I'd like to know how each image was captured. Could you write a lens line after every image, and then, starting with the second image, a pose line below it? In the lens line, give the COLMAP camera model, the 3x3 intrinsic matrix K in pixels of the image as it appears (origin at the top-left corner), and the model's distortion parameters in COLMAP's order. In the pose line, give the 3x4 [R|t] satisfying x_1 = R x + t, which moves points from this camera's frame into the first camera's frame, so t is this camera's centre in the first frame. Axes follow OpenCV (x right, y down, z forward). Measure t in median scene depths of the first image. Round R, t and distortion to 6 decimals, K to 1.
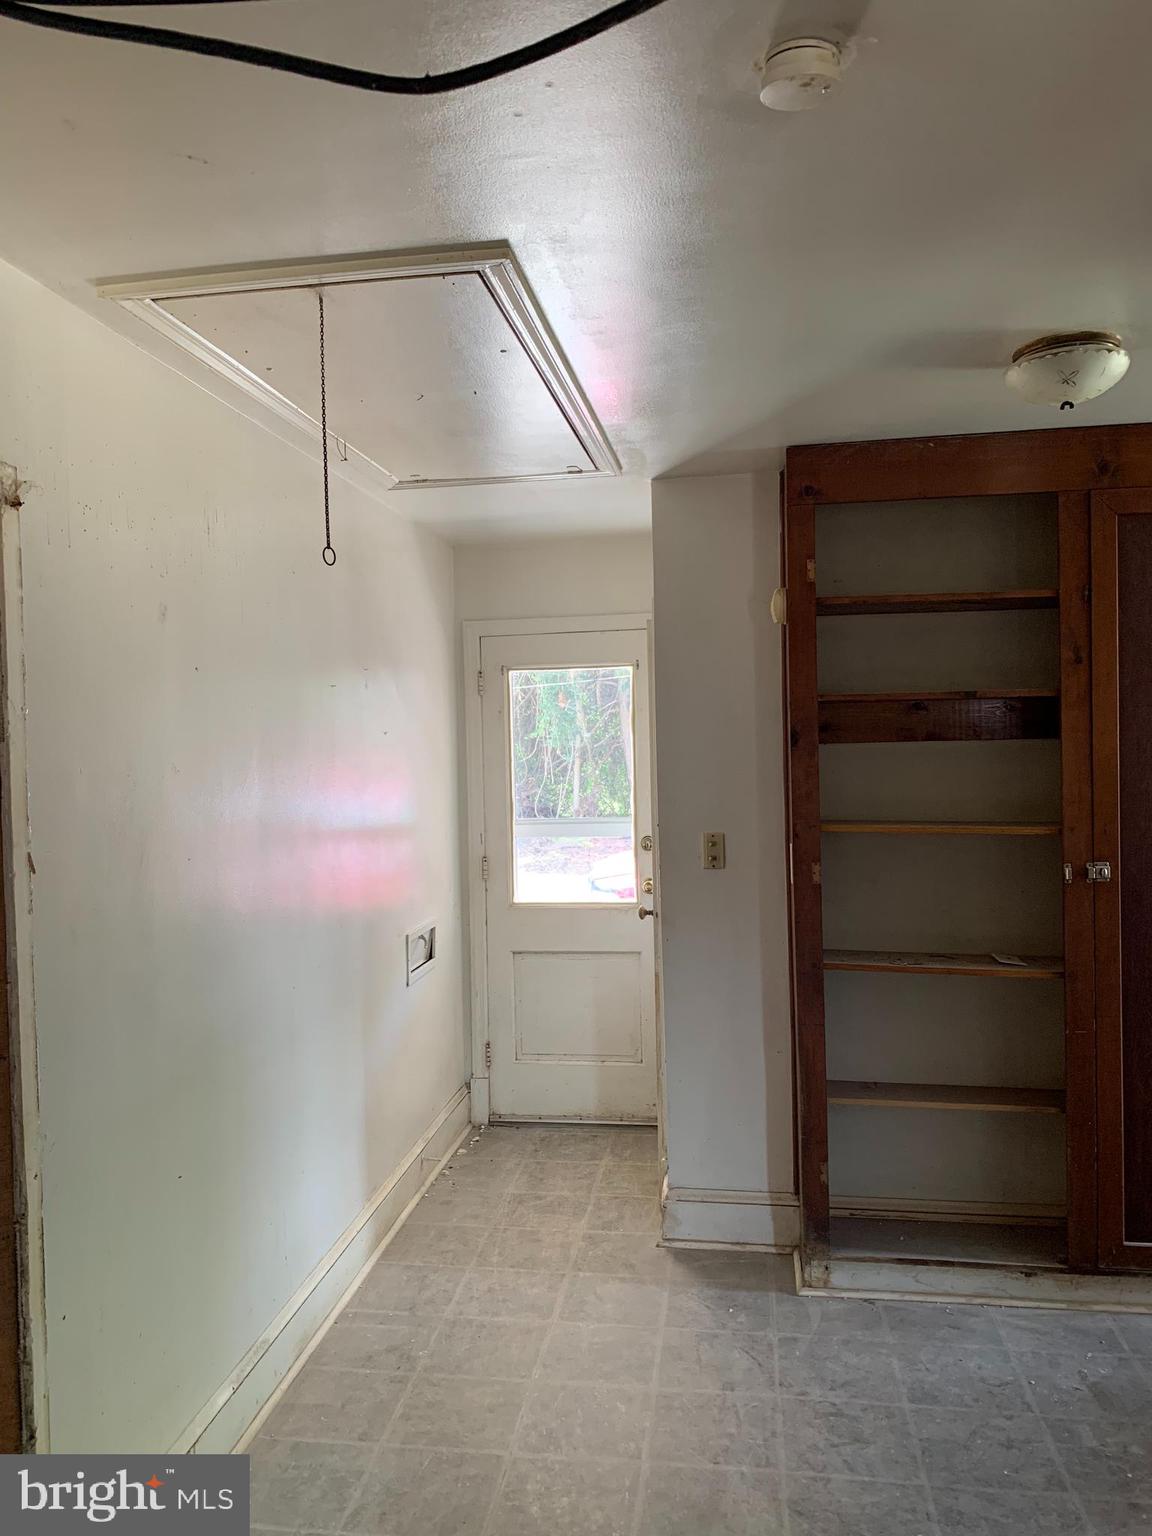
lens RADIAL K [[1168.5, 0, 576.0], [0, 1168.5, 768.0], [0, 0, 1]] dist [0.039020, -0.058127]
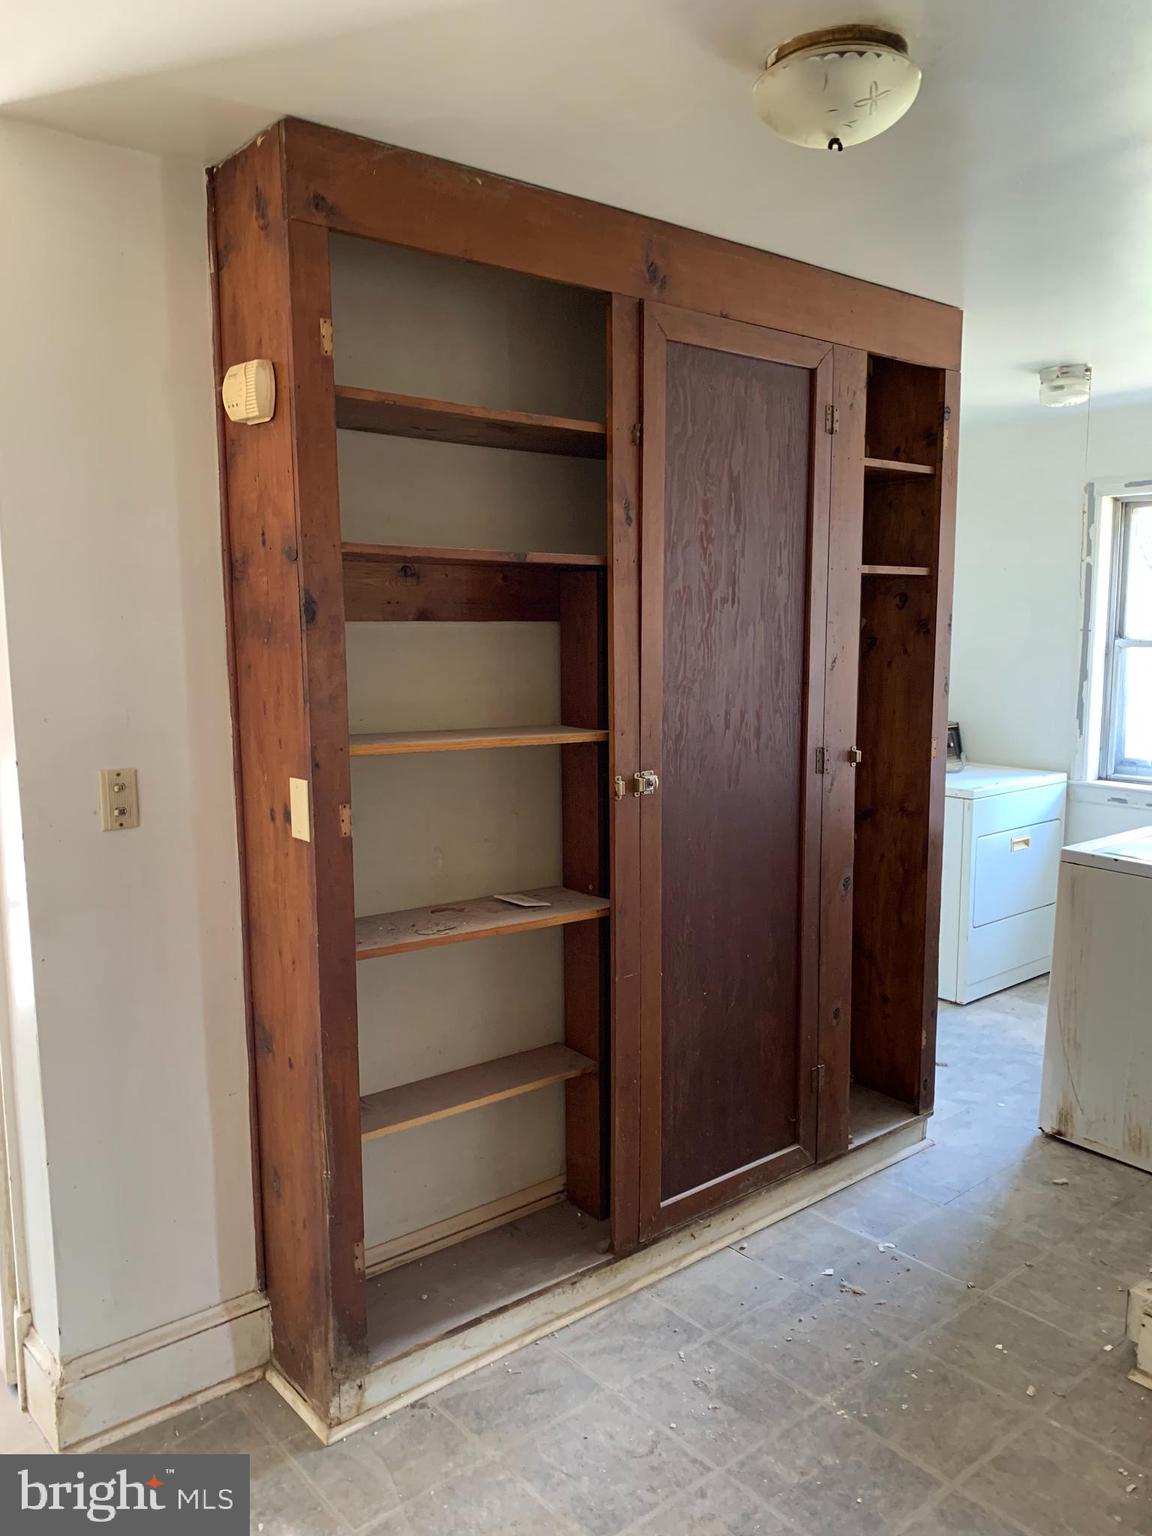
lens RADIAL K [[1168.5, 0, 576.0], [0, 1168.5, 768.0], [0, 0, 1]] dist [0.039020, -0.058127]
pose [[0.666209, -0.075389, 0.741945, -0.189458], [0.008097, 0.995550, 0.093887, 0.000748], [-0.745722, -0.056541, 0.663854, 0.475742]]
